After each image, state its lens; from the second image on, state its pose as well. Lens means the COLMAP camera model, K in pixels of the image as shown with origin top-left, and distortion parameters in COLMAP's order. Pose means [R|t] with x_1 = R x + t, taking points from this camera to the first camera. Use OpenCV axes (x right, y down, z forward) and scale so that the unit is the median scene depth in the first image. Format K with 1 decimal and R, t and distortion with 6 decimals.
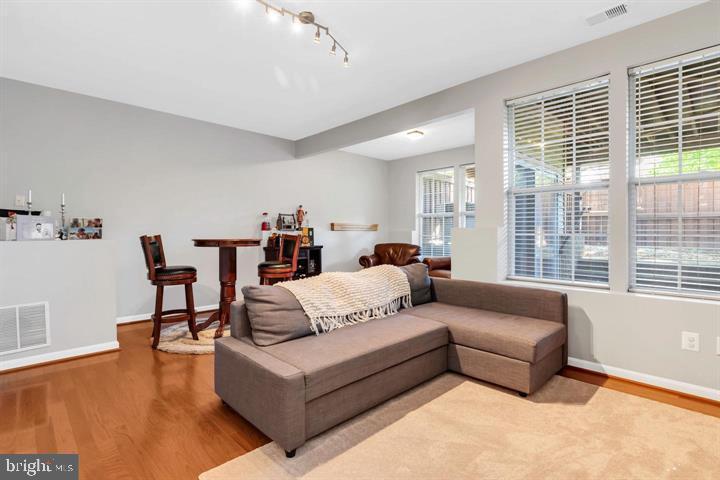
lens RADIAL K [[347.9, 0, 361.1], [0, 347.9, 238.8], [0, 0, 1]] dist [0.004925, 0.000303]
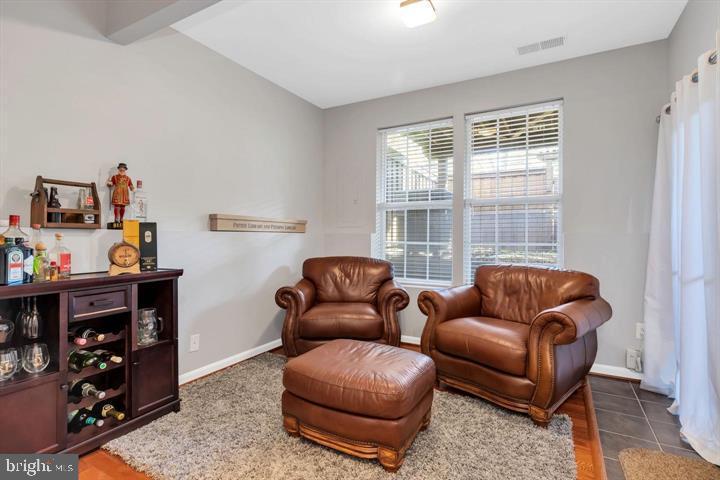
lens RADIAL K [[347.9, 0, 360.8], [0, 347.9, 238.1], [0, 0, 1]] dist [0.004925, 0.000303]
pose [[0.957118, 0.008510, 0.289572, -0.031936], [-0.005825, 0.999932, -0.010133, -0.011400], [-0.289639, 0.008011, 0.957102, 0.554299]]
